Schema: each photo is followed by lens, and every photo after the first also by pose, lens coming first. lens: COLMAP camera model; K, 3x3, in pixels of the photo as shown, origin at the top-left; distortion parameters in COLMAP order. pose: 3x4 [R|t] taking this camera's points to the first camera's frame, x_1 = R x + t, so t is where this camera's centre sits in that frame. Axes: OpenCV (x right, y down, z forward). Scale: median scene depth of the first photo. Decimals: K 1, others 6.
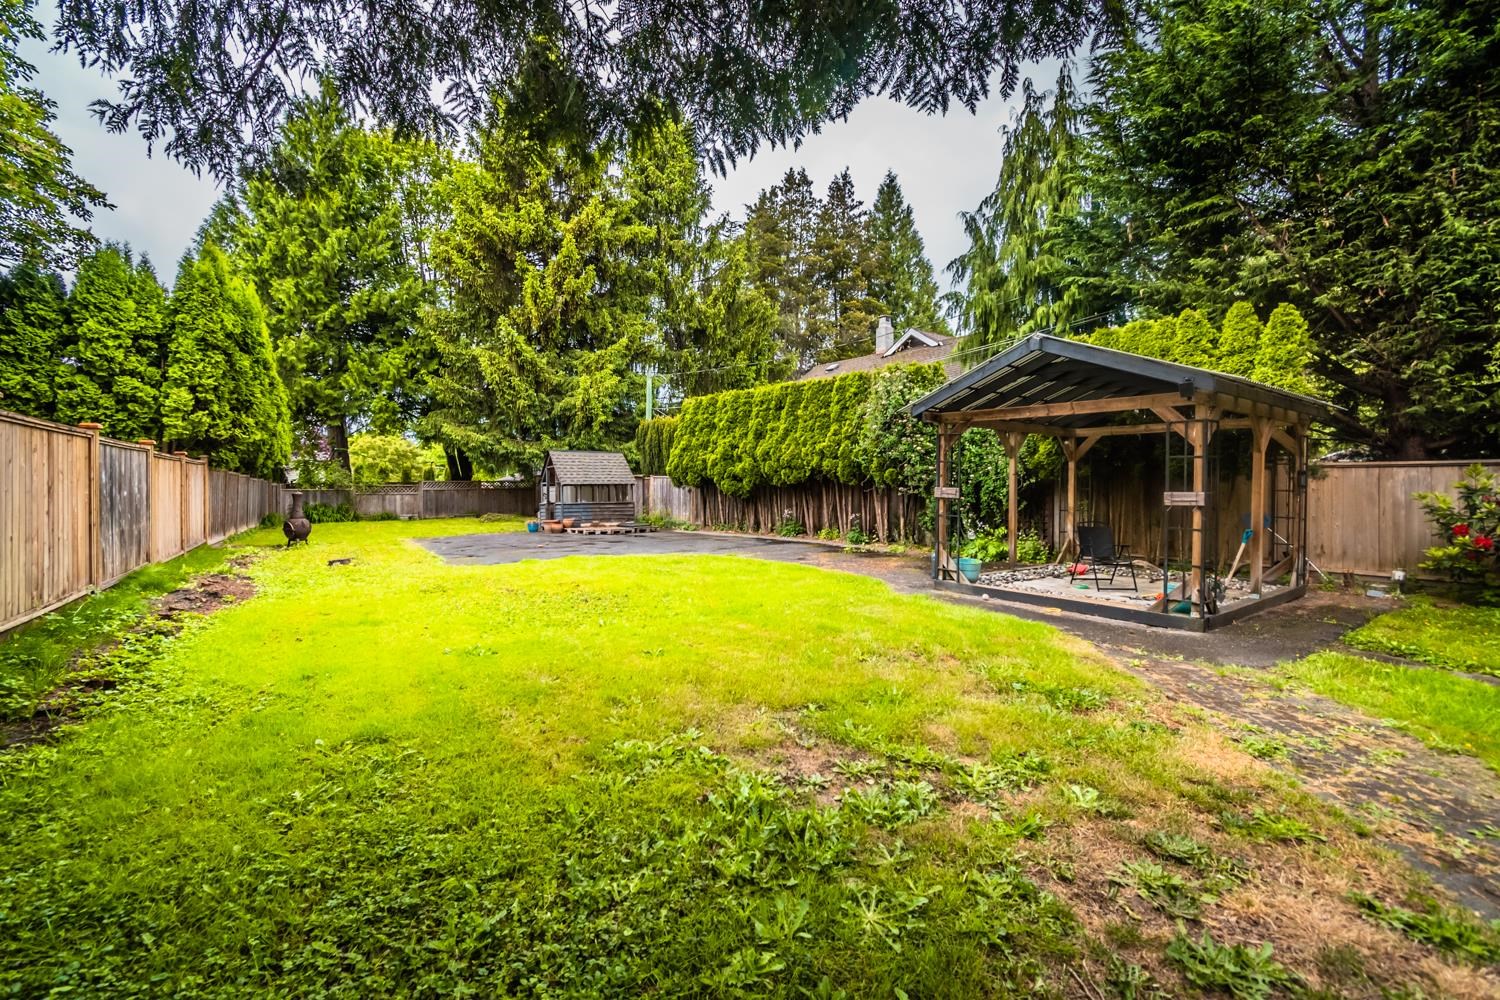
lens RADIAL K [[666.1, 0, 744.6], [0, 666.1, 493.8], [0, 0, 1]] dist [-0.001093, -0.000174]
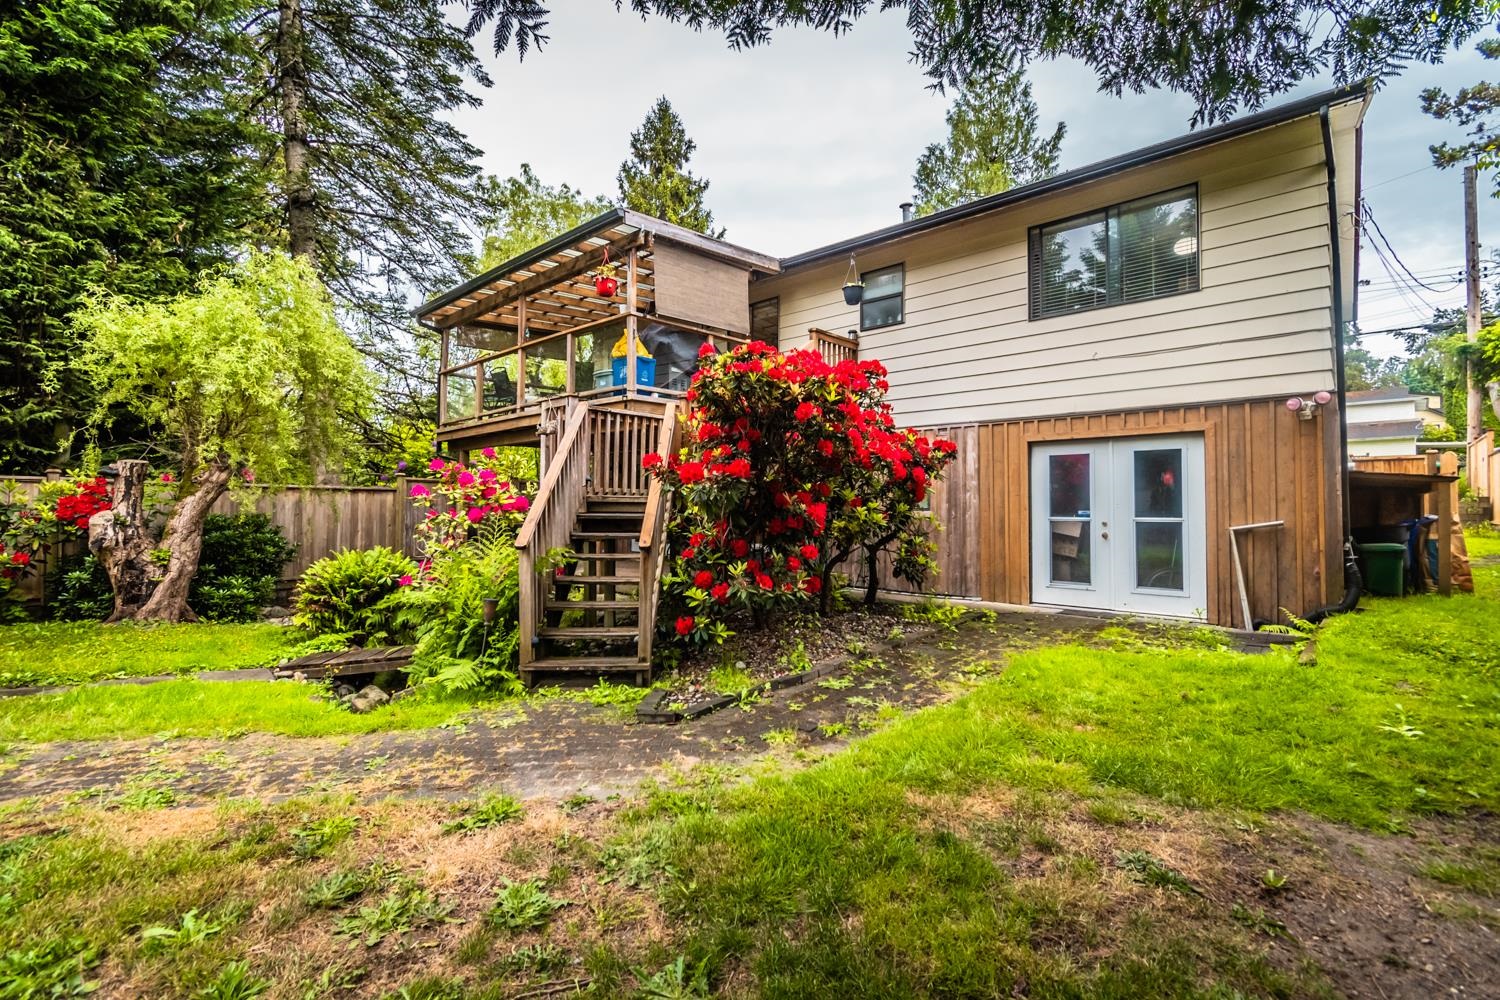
lens RADIAL K [[666.1, 0, 744.6], [0, 666.1, 493.8], [0, 0, 1]] dist [-0.001093, -0.000174]
pose [[-0.243449, 0.017420, 0.969757, -0.316652], [0.005290, 0.999848, -0.016632, -0.004929], [-0.969899, 0.001080, -0.243504, 0.519791]]
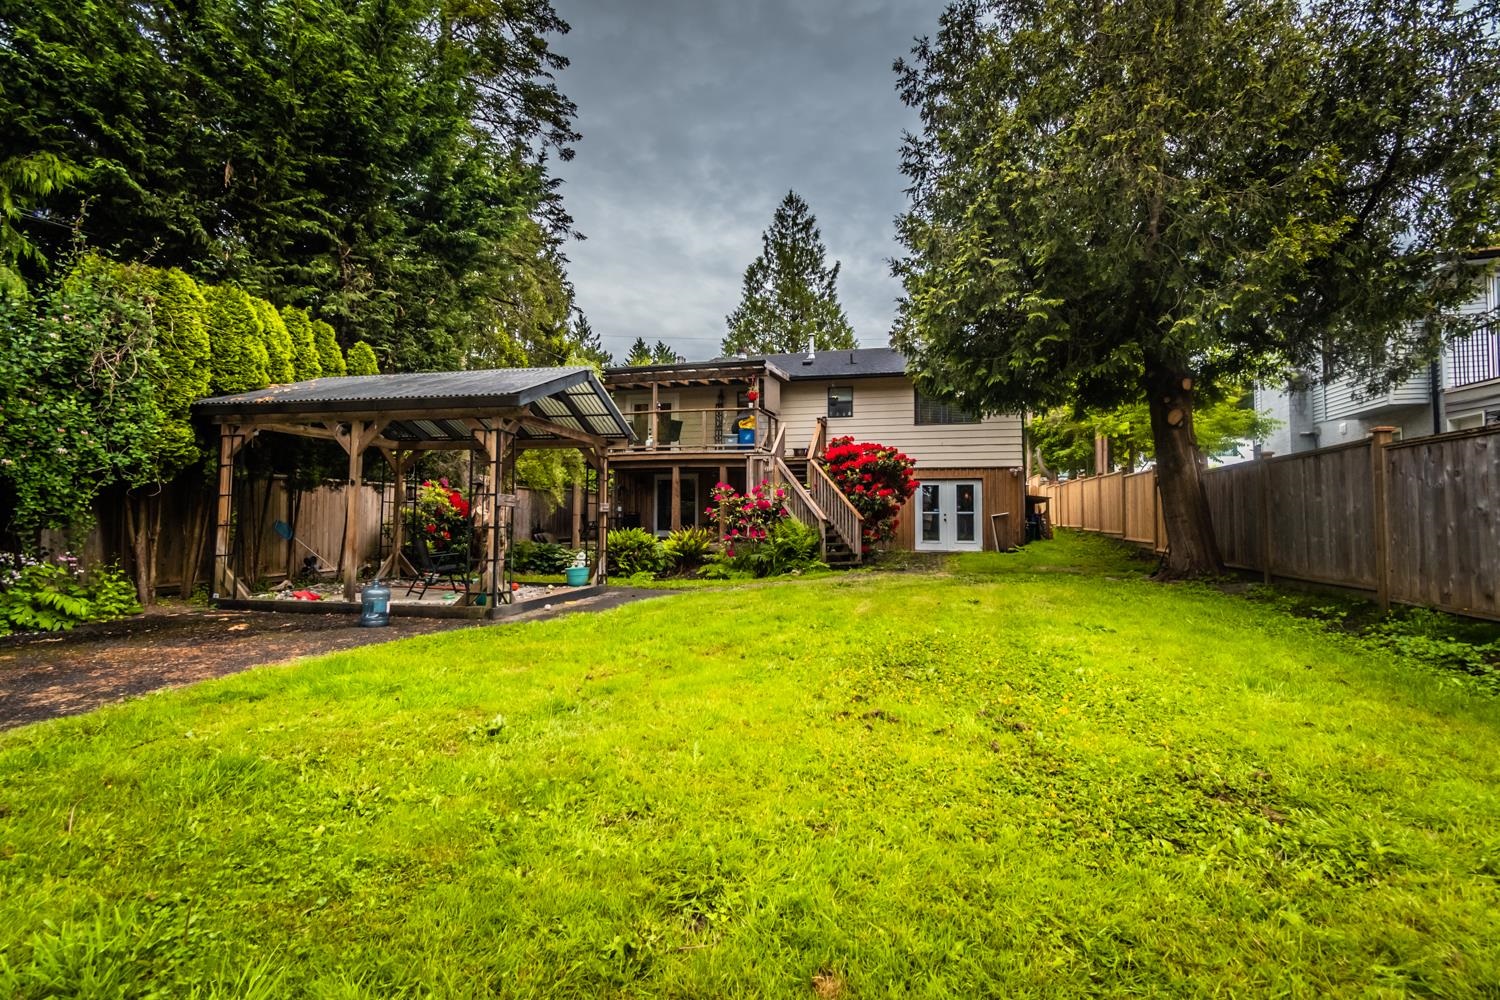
lens RADIAL K [[666.1, 0, 744.6], [0, 666.1, 493.8], [0, 0, 1]] dist [-0.001093, -0.000174]
pose [[-0.652267, 0.018096, 0.757774, -0.674030], [-0.004265, 0.999612, -0.027542, 0.013562], [-0.757978, -0.021196, -0.651936, 1.463760]]
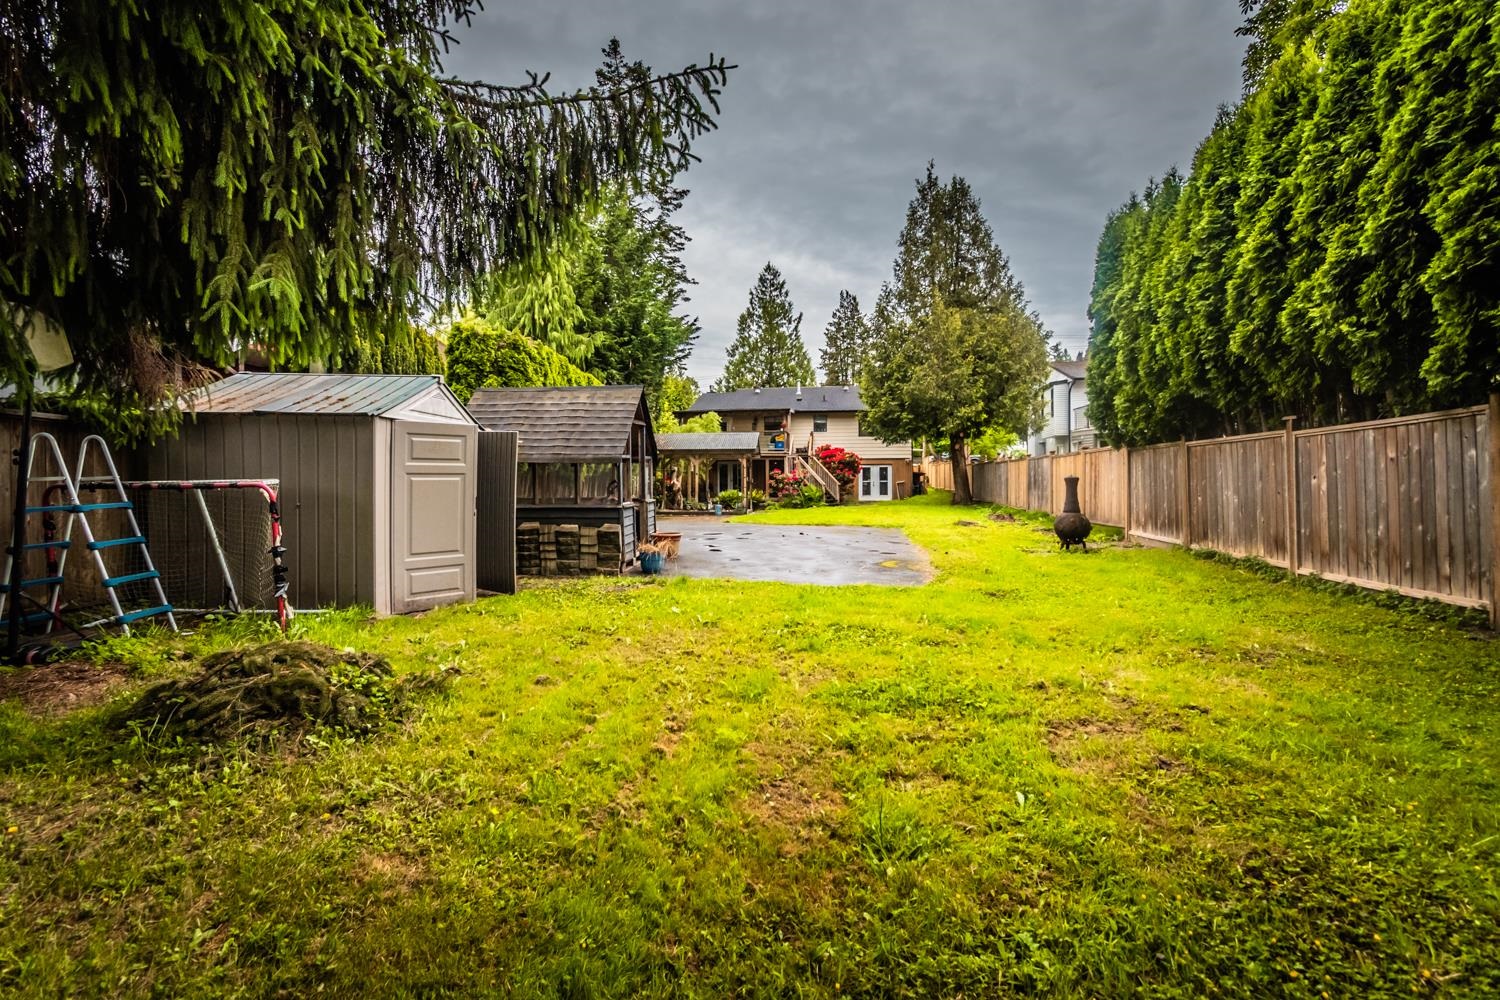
lens RADIAL K [[666.1, 0, 744.6], [0, 666.1, 493.8], [0, 0, 1]] dist [-0.001093, -0.000174]
pose [[-0.733965, -0.009447, 0.679122, -1.511034], [0.004366, 0.999817, 0.018627, 0.009926], [-0.679173, 0.016637, -0.733789, 2.854145]]
